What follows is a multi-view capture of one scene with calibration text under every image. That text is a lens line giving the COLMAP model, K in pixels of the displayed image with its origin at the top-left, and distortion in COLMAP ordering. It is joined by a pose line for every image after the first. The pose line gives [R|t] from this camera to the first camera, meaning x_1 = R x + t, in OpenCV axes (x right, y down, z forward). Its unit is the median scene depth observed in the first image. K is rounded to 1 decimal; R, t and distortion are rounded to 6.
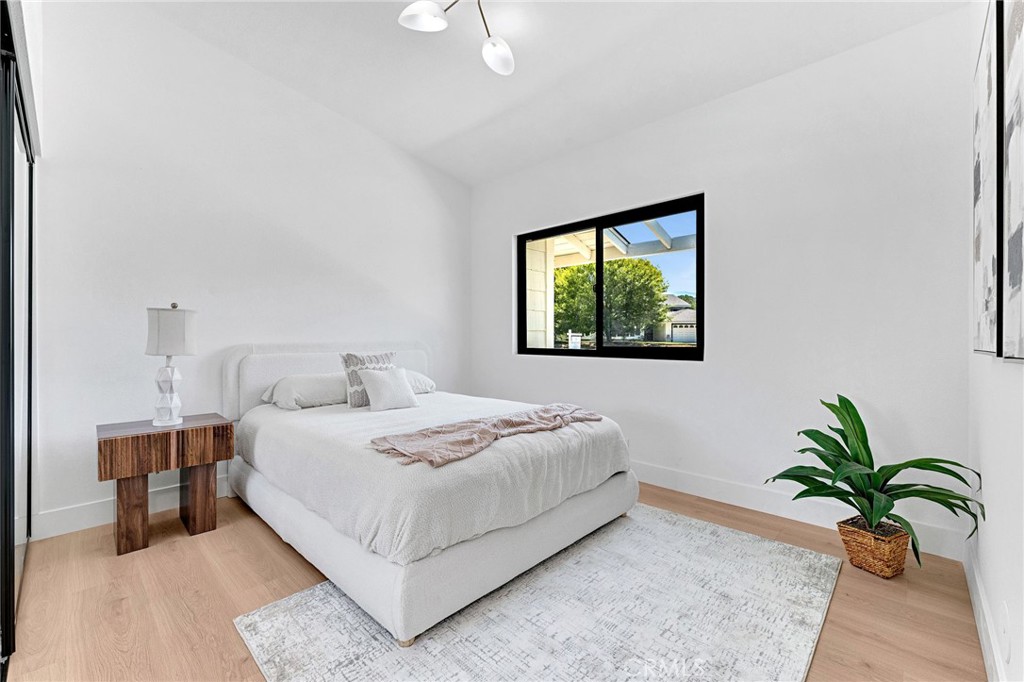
lens RADIAL K [[415.4, 0, 509.7], [0, 415.4, 335.9], [0, 0, 1]] dist [0.006537, -0.000218]
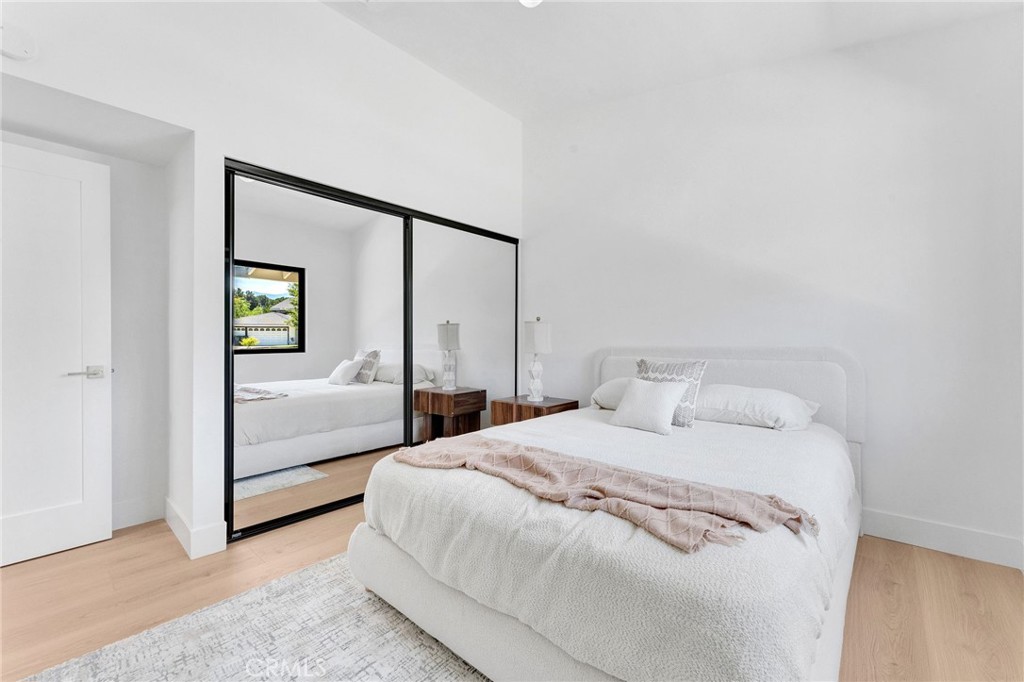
lens RADIAL K [[415.4, 0, 510.3], [0, 415.4, 340.7], [0, 0, 1]] dist [0.006537, -0.000218]
pose [[0.020149, 0.001035, -0.999796, 0.764868], [-0.006387, 0.999979, 0.000907, 0.002828], [0.999777, 0.006368, 0.020155, 1.056313]]
